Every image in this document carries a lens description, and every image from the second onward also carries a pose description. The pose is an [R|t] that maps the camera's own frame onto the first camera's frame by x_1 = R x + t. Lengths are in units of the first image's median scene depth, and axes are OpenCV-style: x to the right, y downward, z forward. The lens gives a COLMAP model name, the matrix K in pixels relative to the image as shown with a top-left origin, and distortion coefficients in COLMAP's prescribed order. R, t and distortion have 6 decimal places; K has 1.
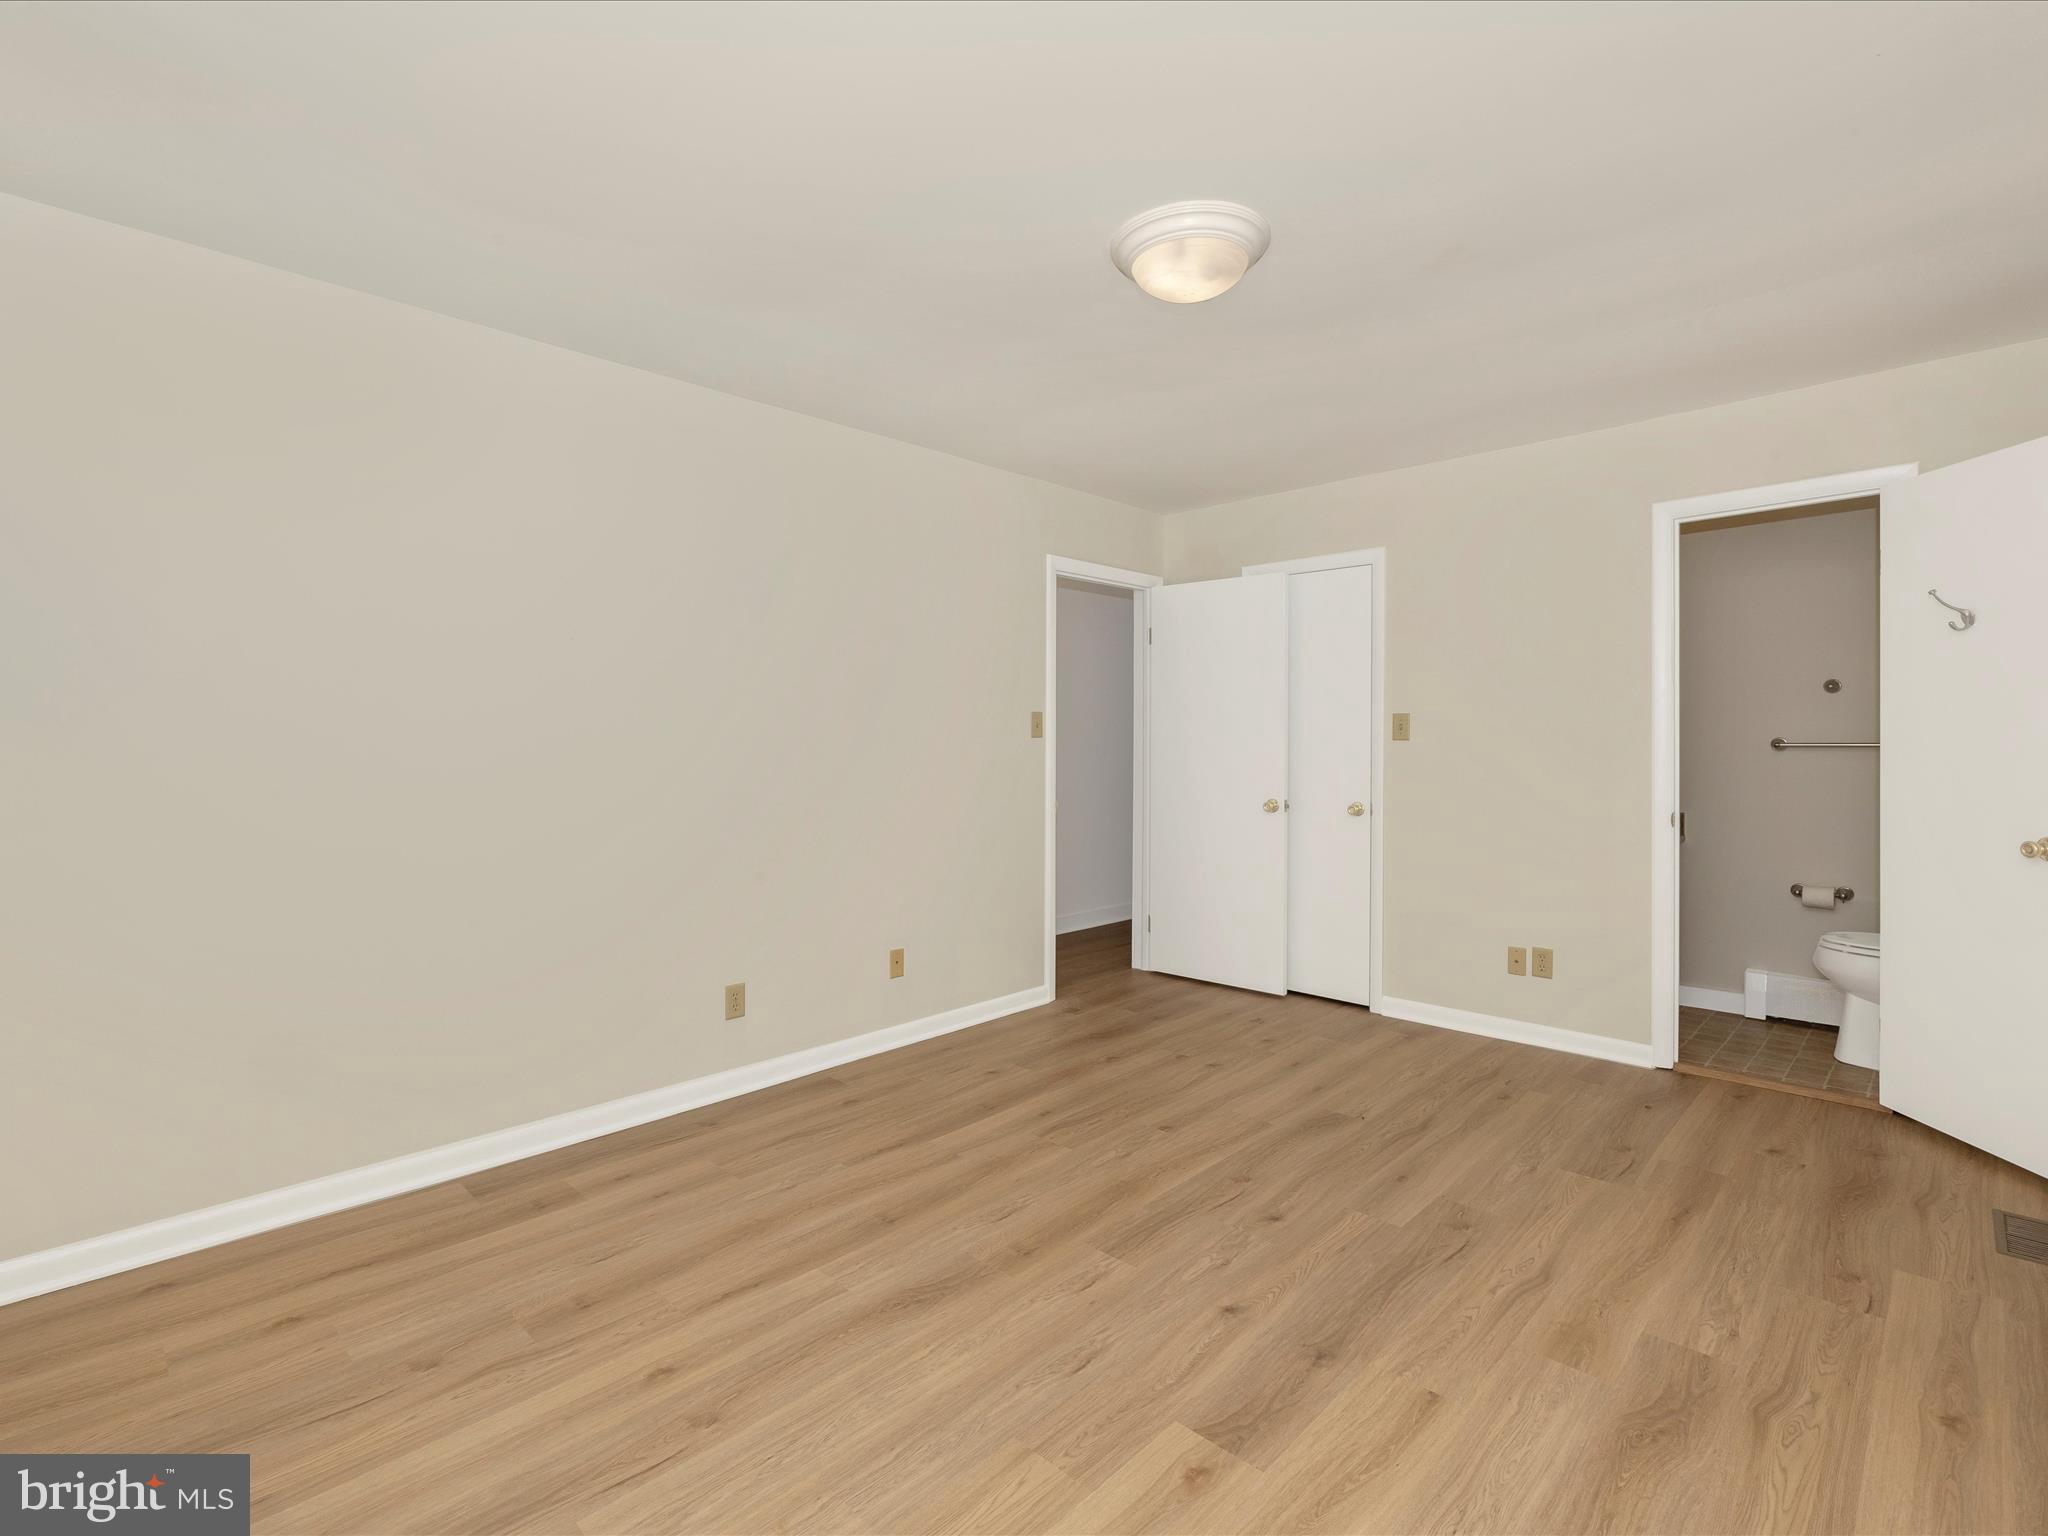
lens RADIAL K [[963.9, 0, 1039.0], [0, 963.9, 769.1], [0, 0, 1]] dist [-0.002442, 0.000488]
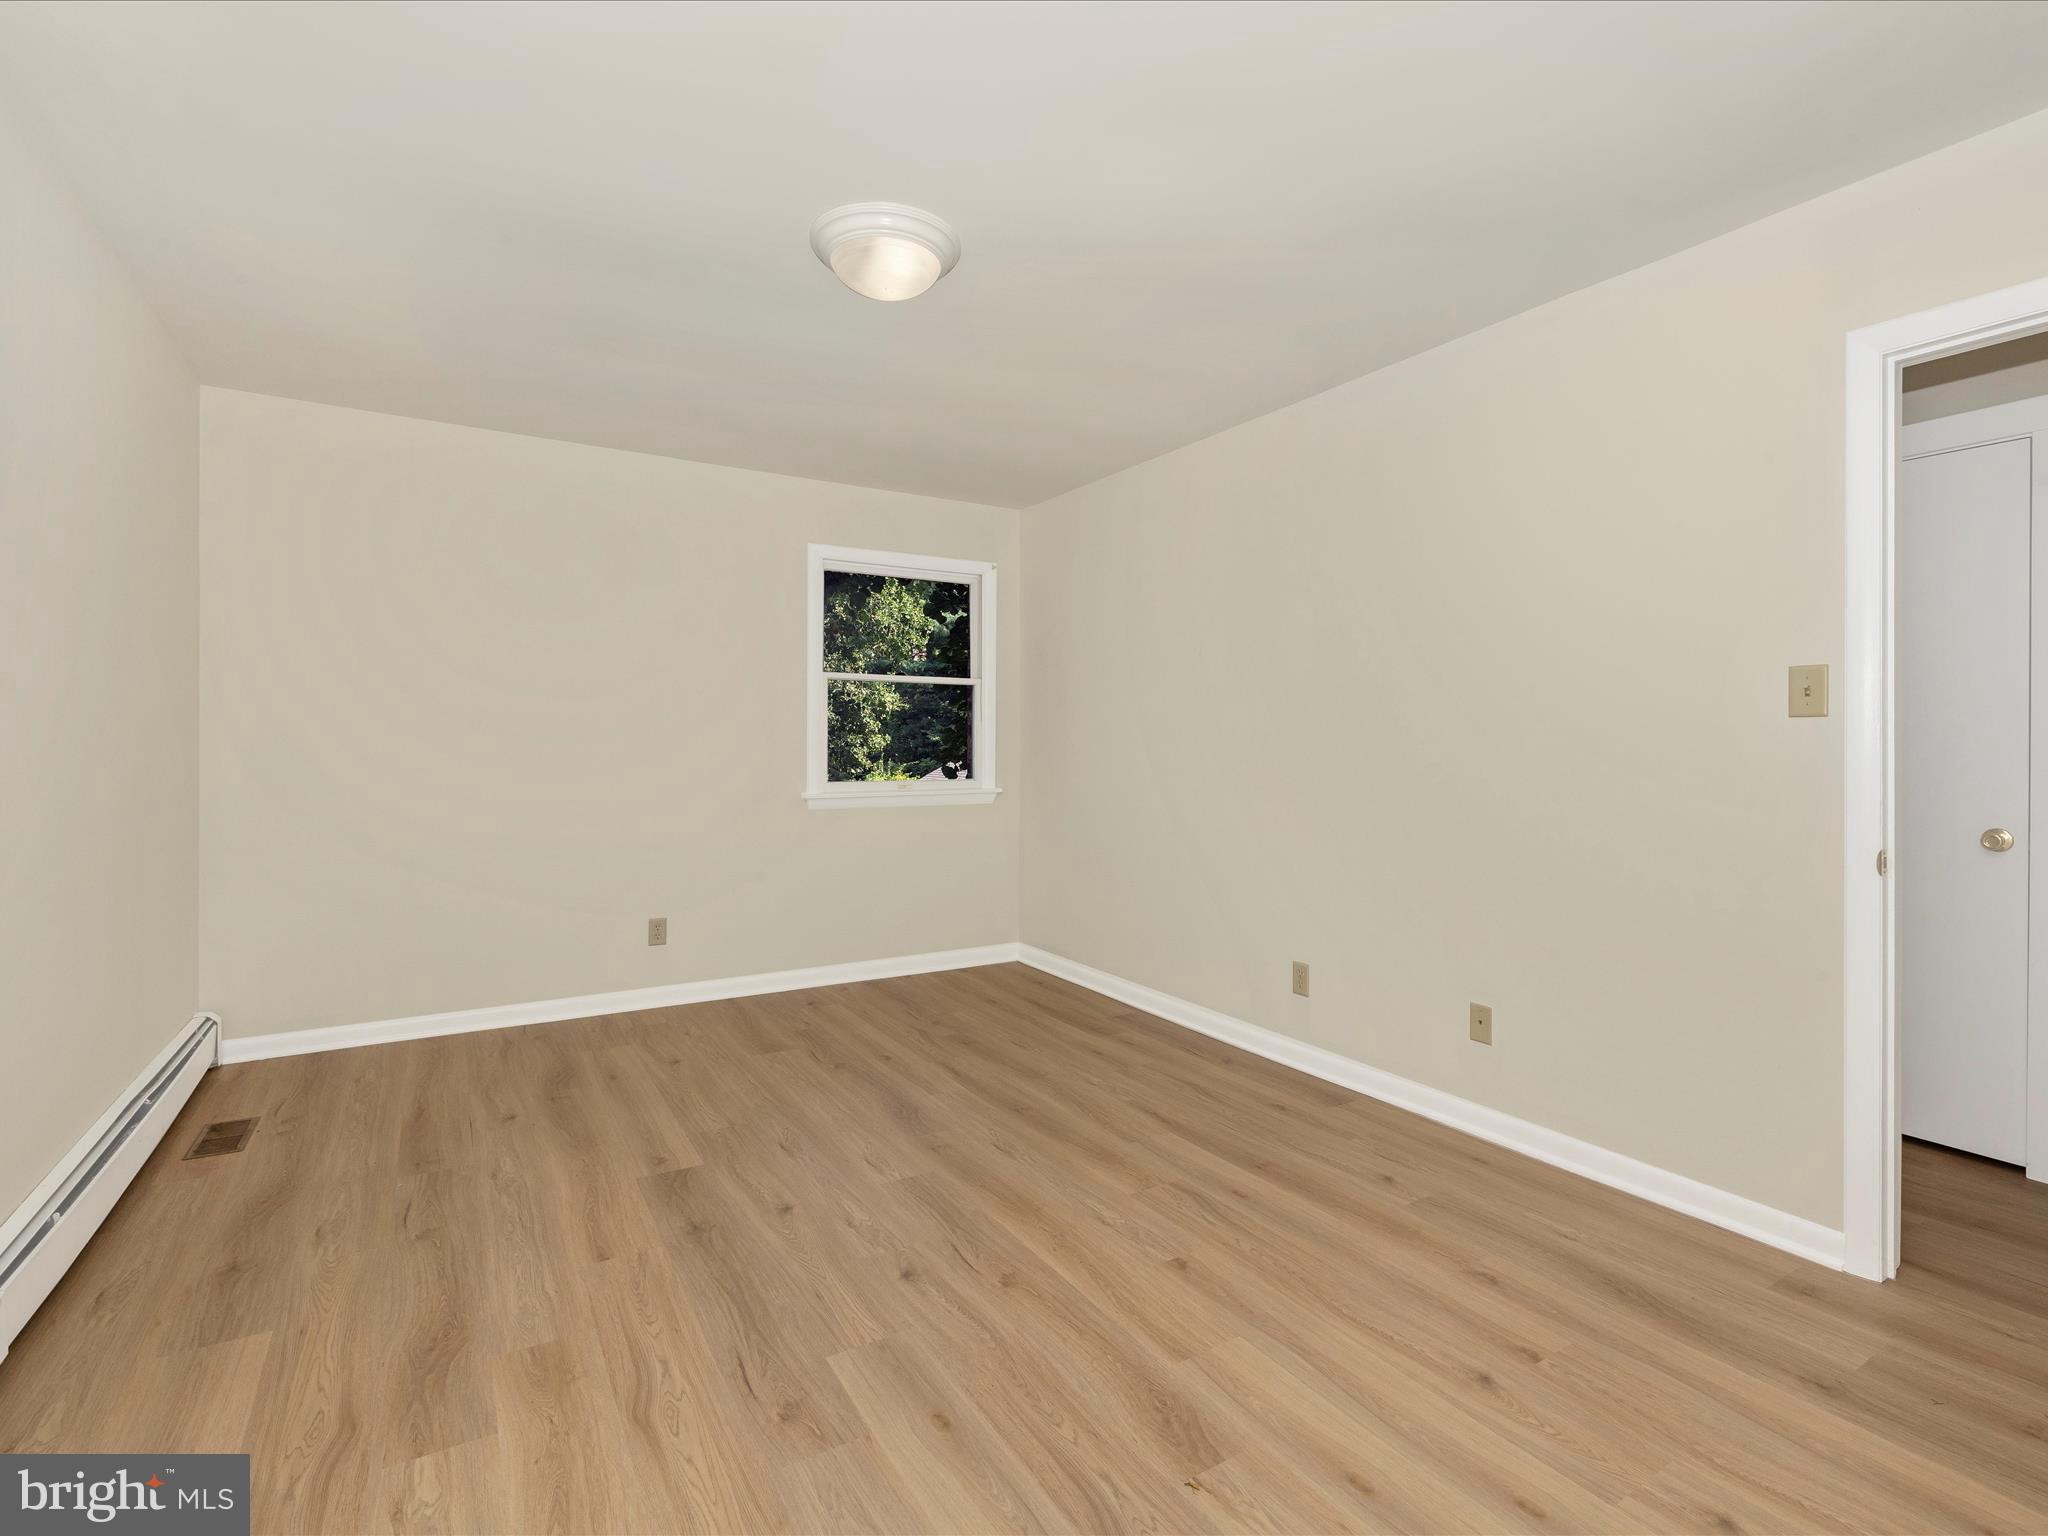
lens RADIAL K [[963.9, 0, 1010.4], [0, 963.9, 747.8], [0, 0, 1]] dist [-0.002442, 0.000488]
pose [[-0.262205, 0.001566, -0.965011, 1.029519], [-0.038955, 0.999166, 0.012205, -0.012012], [0.964226, 0.040792, -0.261925, 1.277115]]
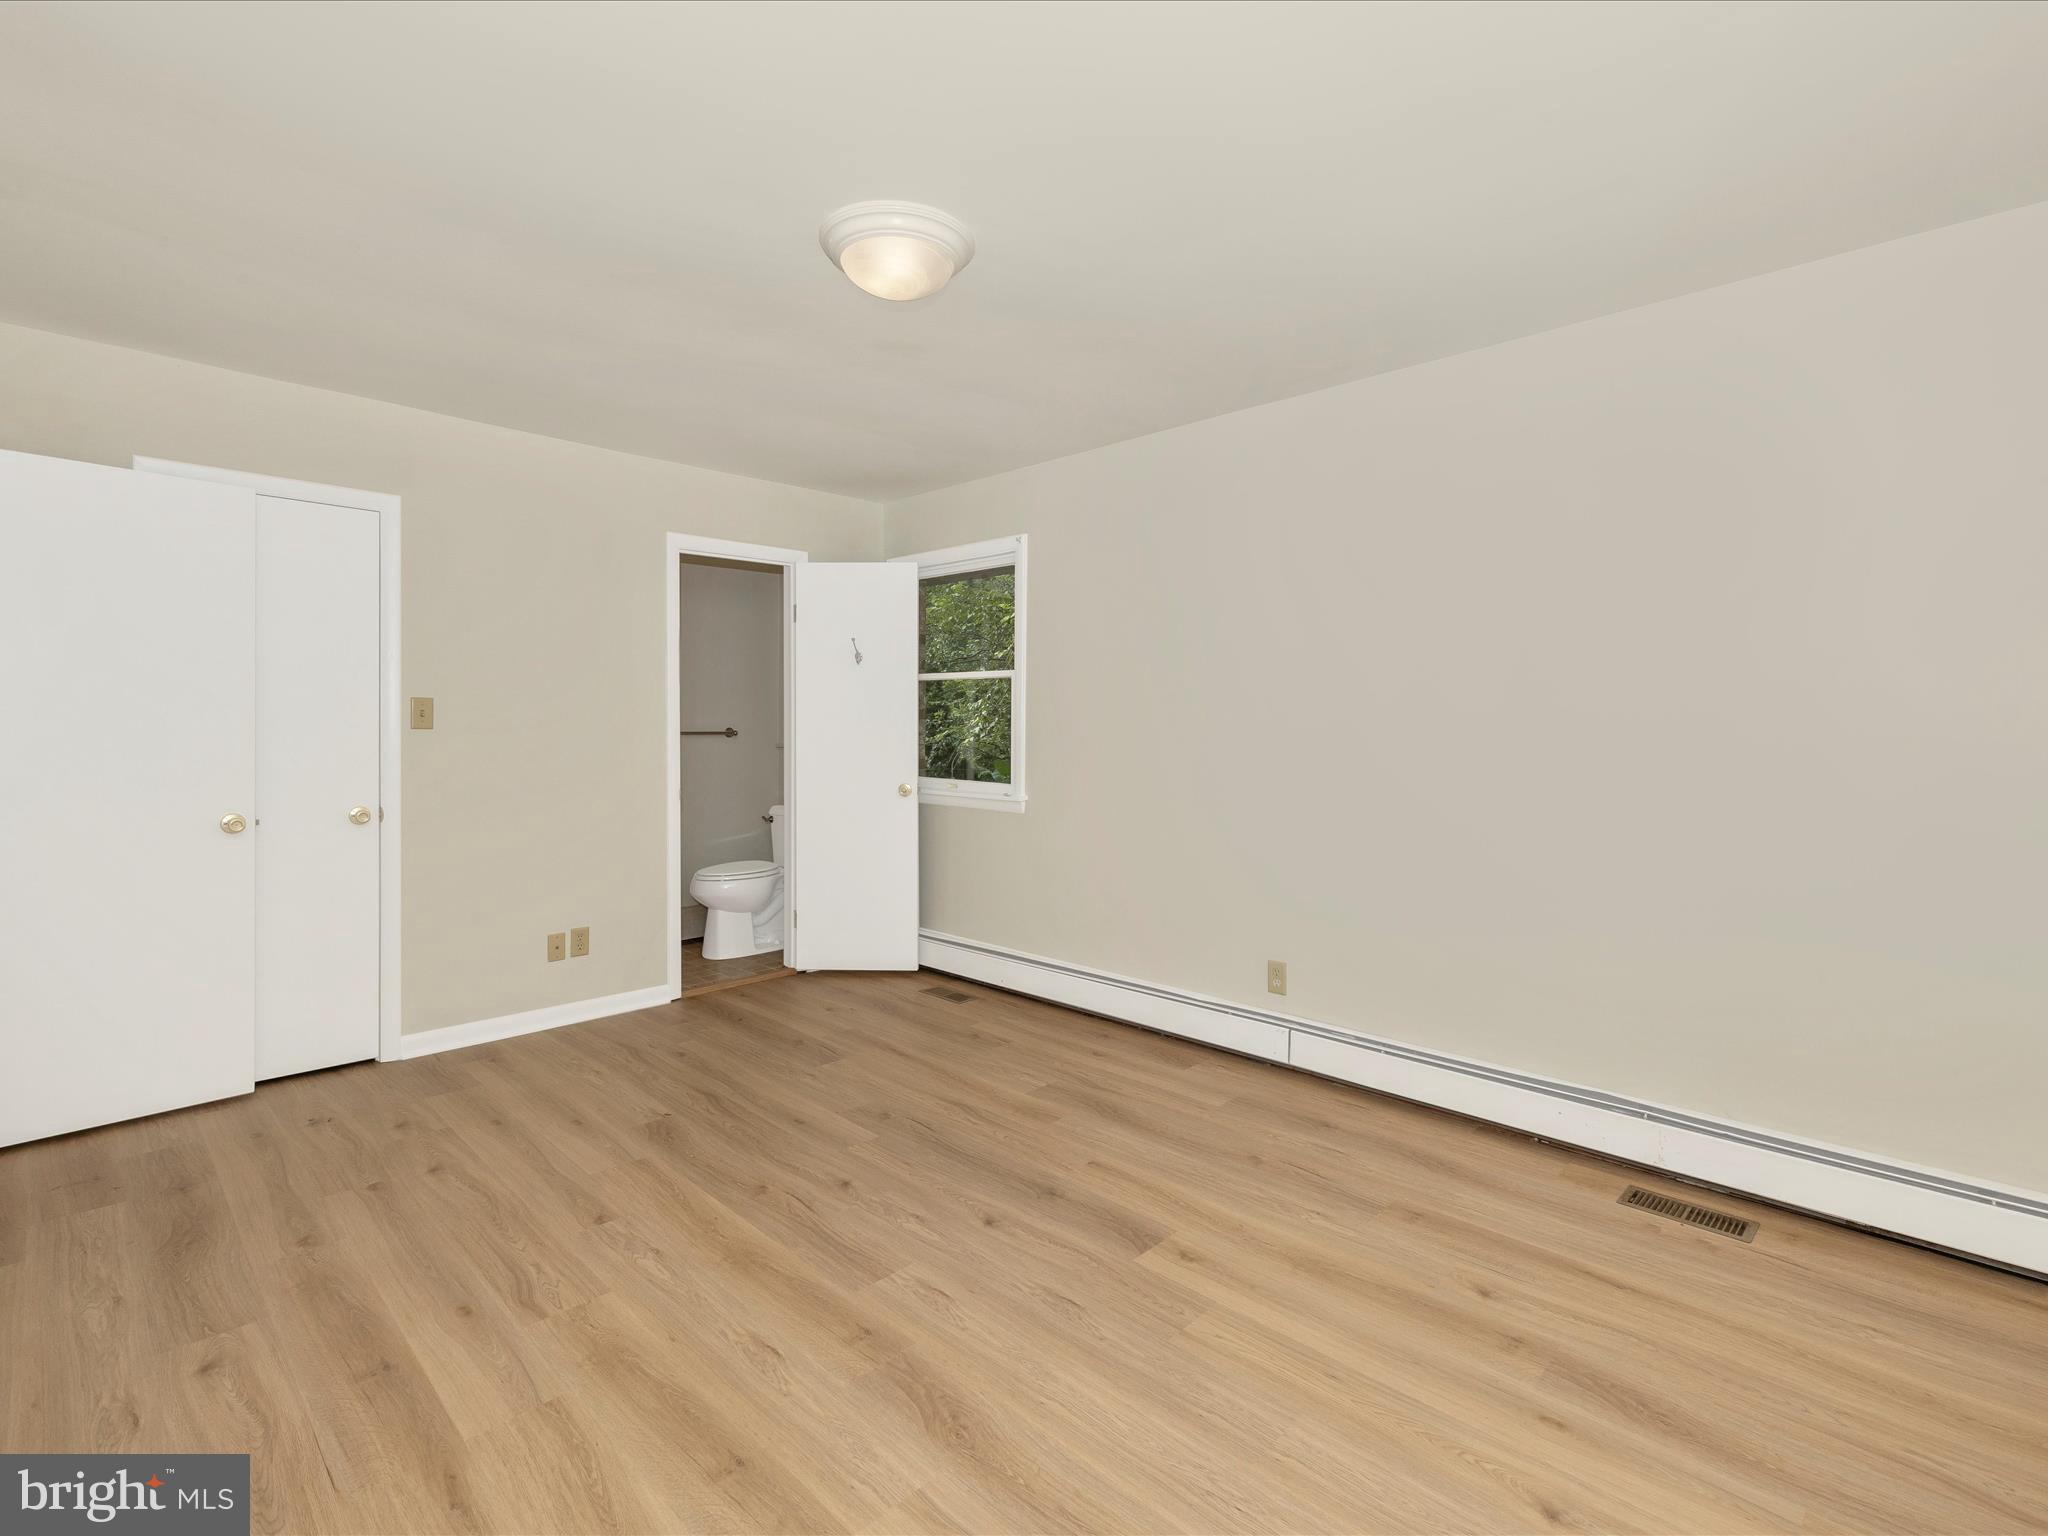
lens RADIAL K [[963.9, 0, 1012.9], [0, 963.9, 747.5], [0, 0, 1]] dist [-0.002442, 0.000488]
pose [[0.016225, -0.018211, 0.999703, -0.782857], [0.029453, 0.999409, 0.017727, -0.021325], [-0.999434, 0.029156, 0.016752, 0.777130]]
